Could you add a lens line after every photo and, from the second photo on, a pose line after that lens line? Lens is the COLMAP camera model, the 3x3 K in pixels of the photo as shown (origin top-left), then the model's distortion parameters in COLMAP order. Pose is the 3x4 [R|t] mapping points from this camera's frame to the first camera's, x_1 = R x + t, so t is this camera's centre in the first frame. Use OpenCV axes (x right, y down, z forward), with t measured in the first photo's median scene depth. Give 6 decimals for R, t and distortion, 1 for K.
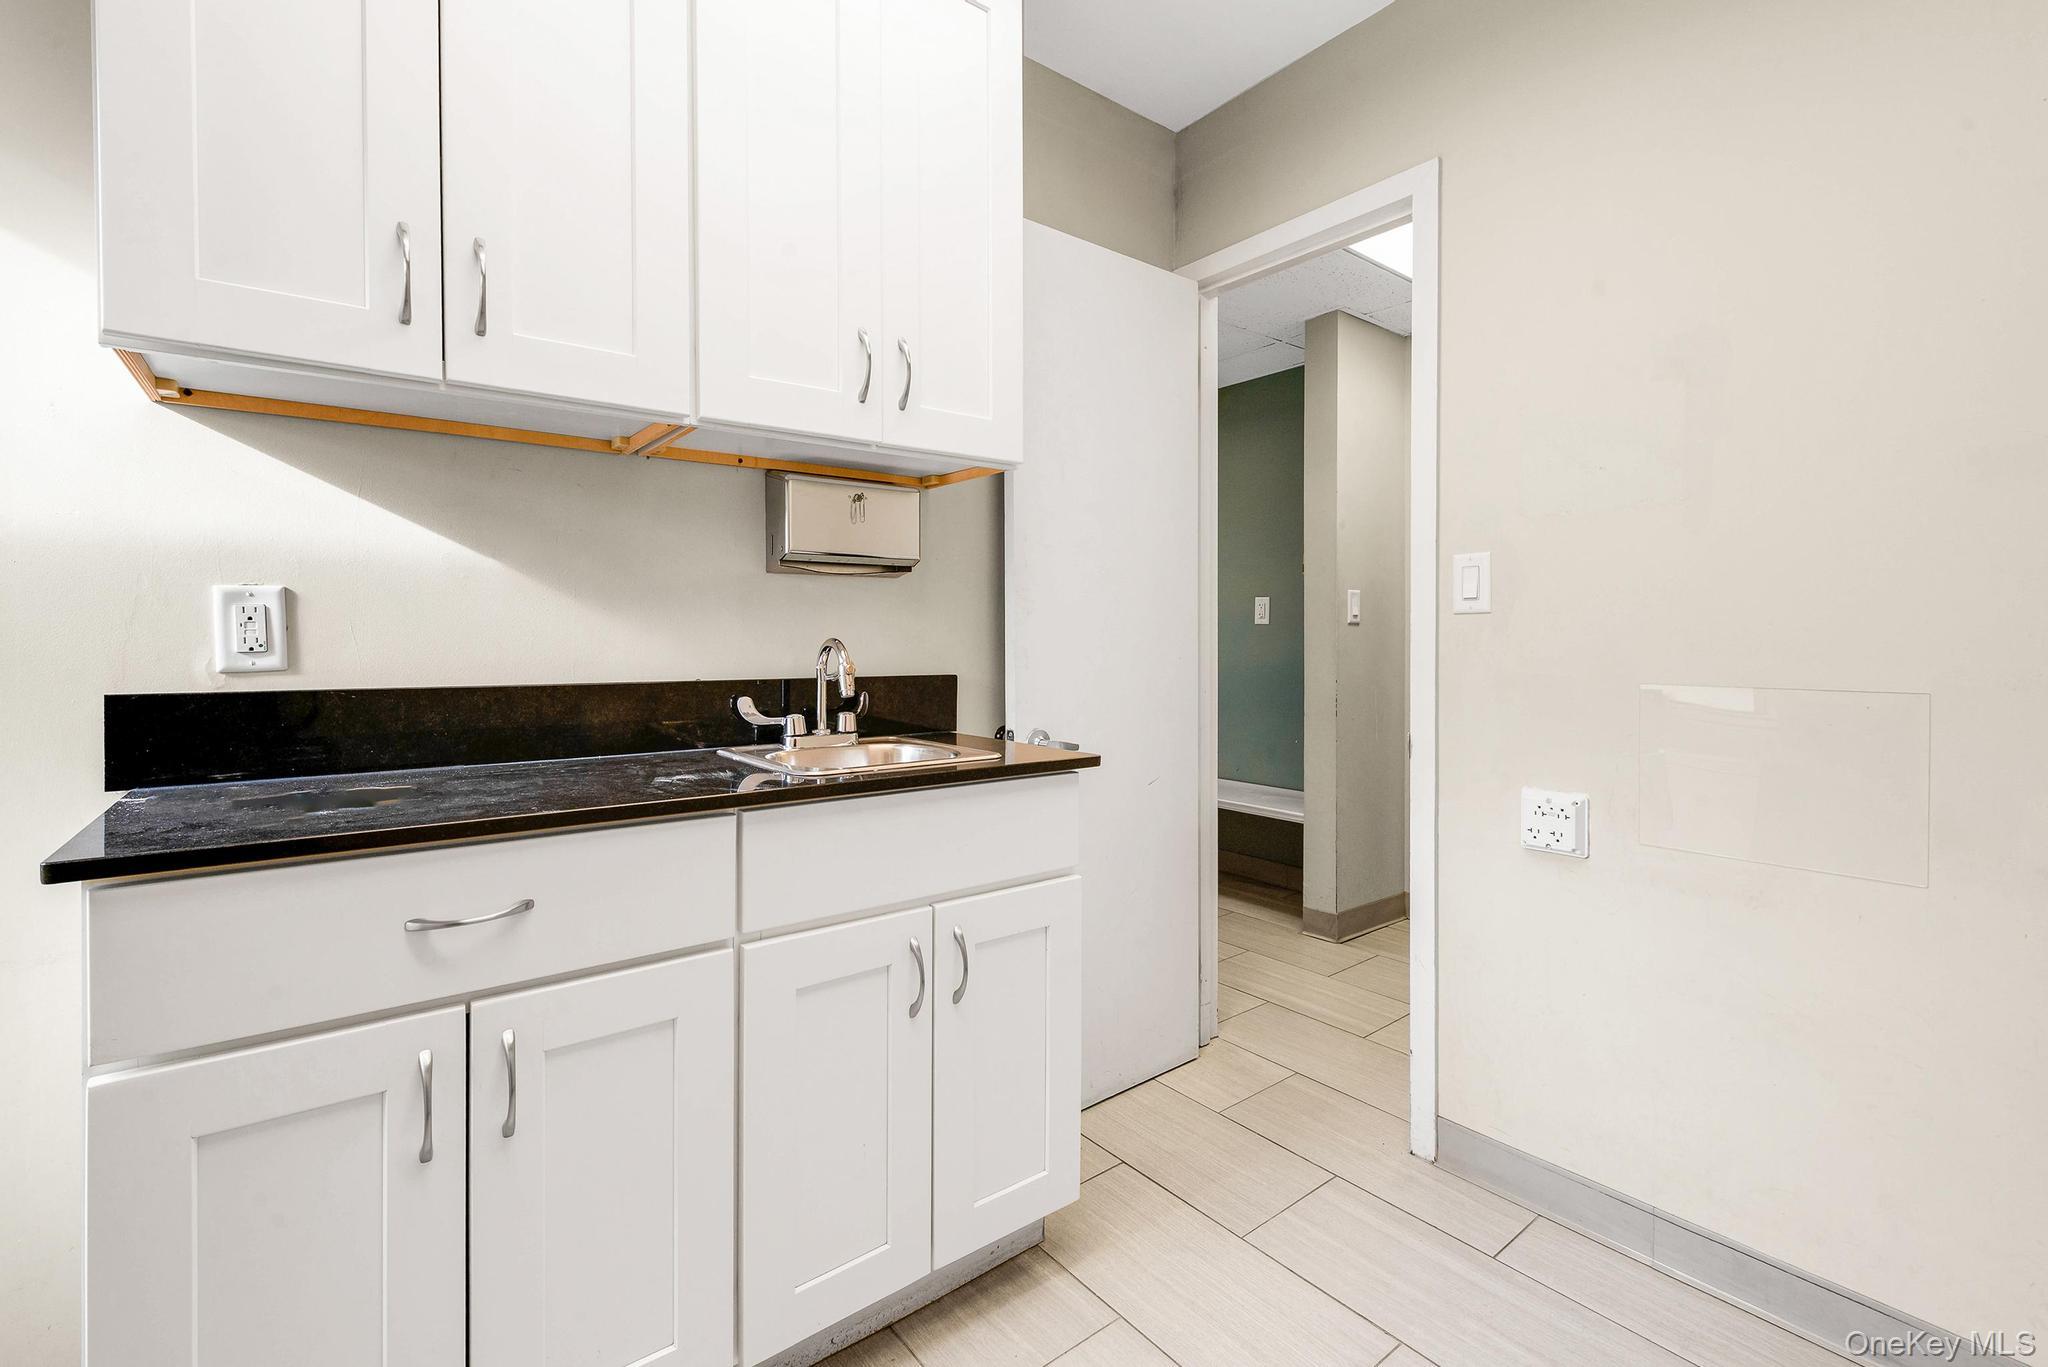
lens RADIAL K [[787.1, 0, 1024.0], [0, 787.1, 683.5], [0, 0, 1]] dist [0.000712, -0.000039]
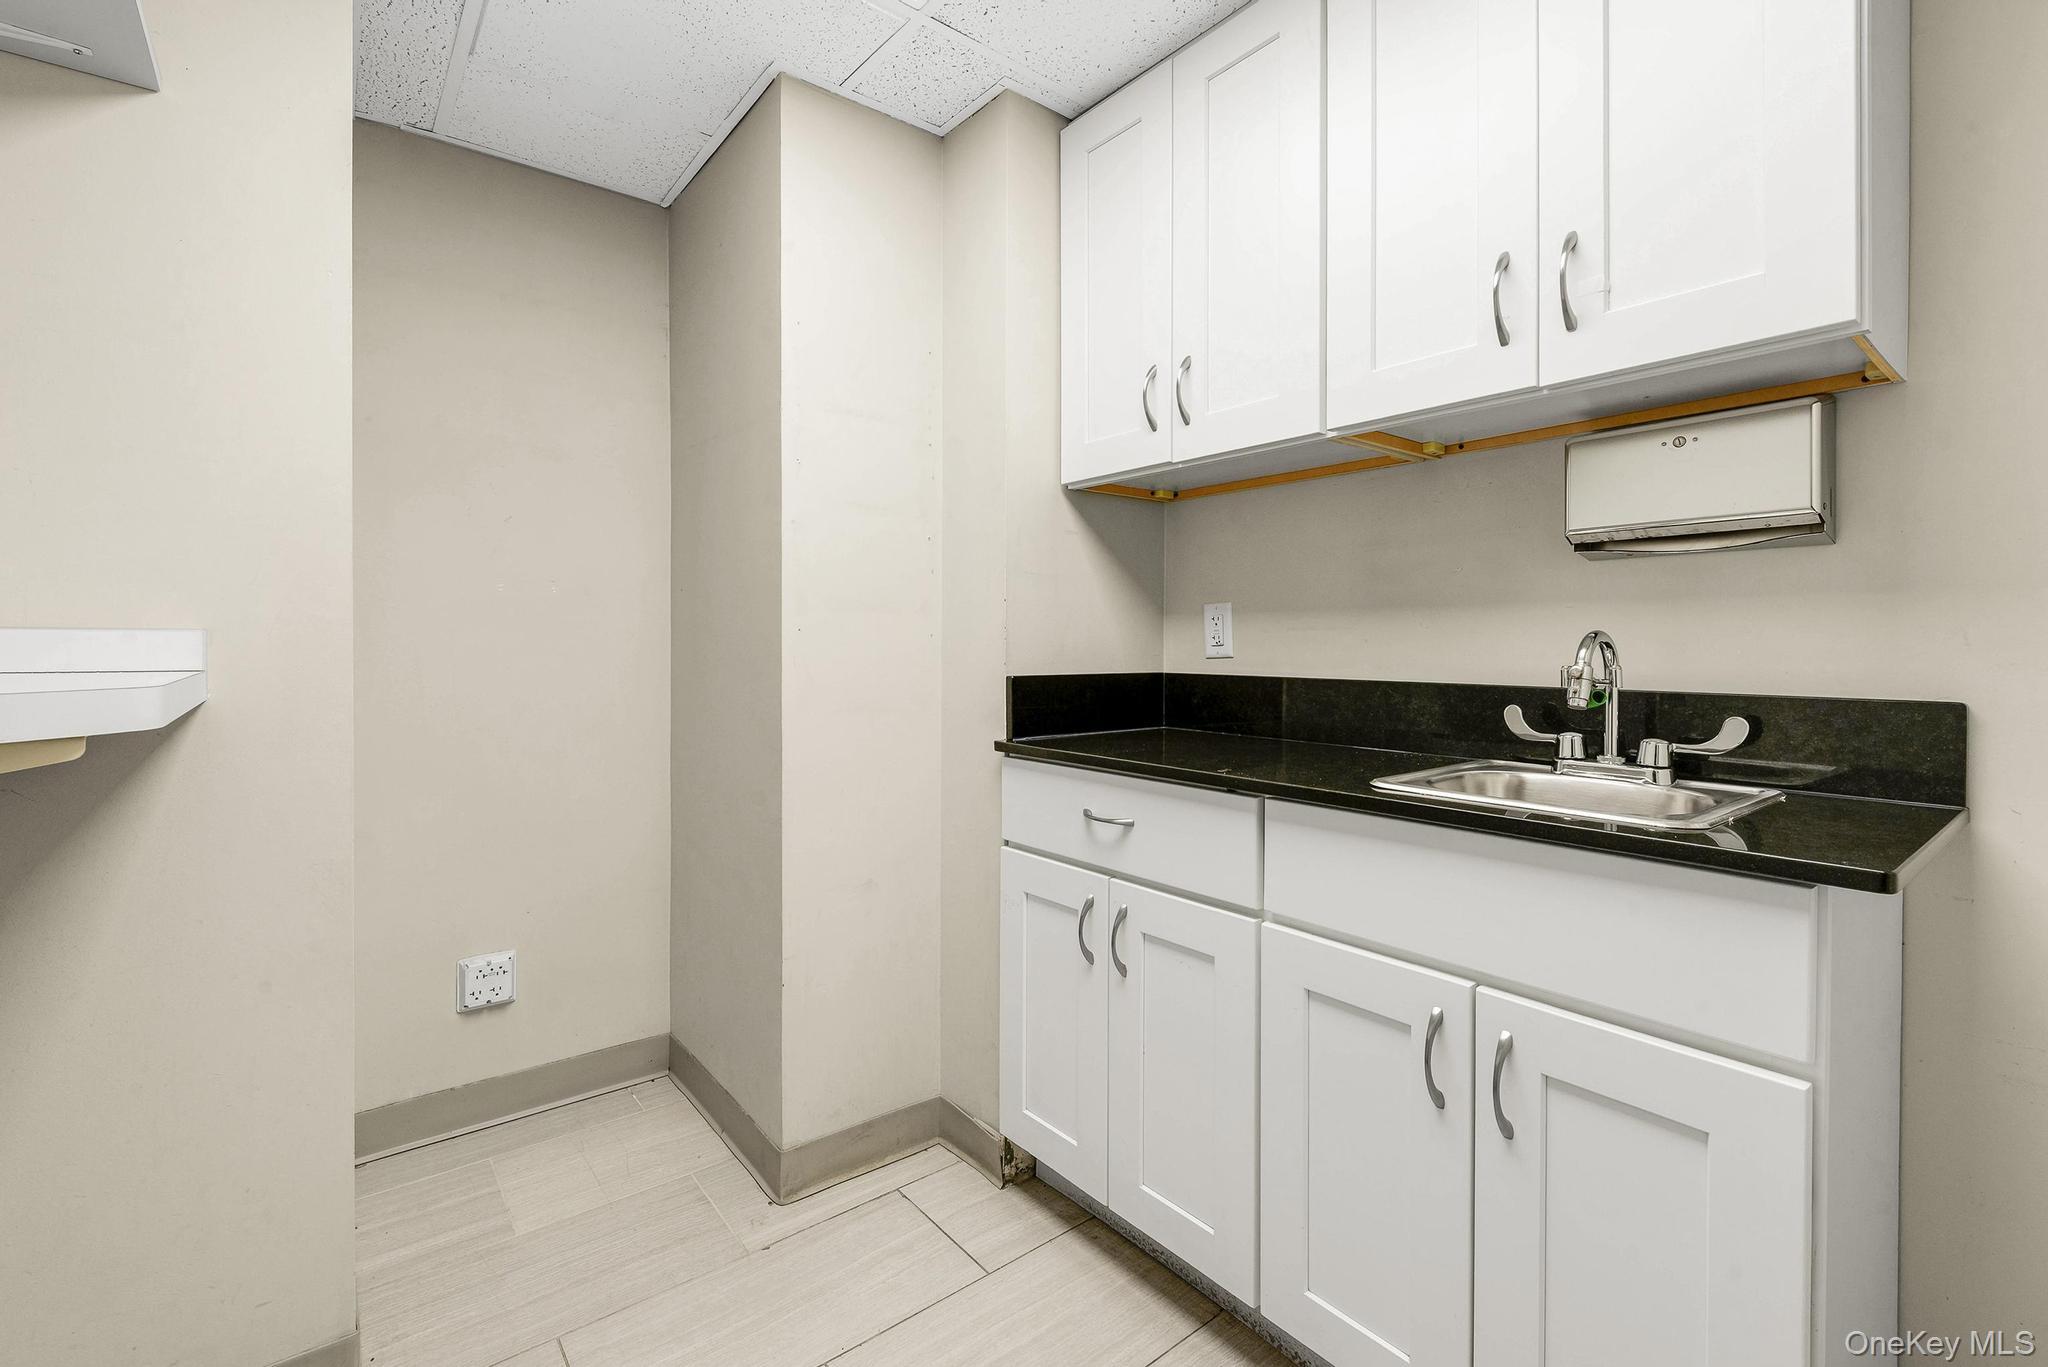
lens RADIAL K [[911.5, 0, 1043.0], [0, 911.5, 647.5], [0, 0, 1]] dist [0.015083, -0.000164]
pose [[0.089067, 0.012259, -0.995950, 0.593781], [-0.050268, 0.998705, 0.007798, -0.027265], [0.994756, 0.049370, 0.089568, 0.383723]]
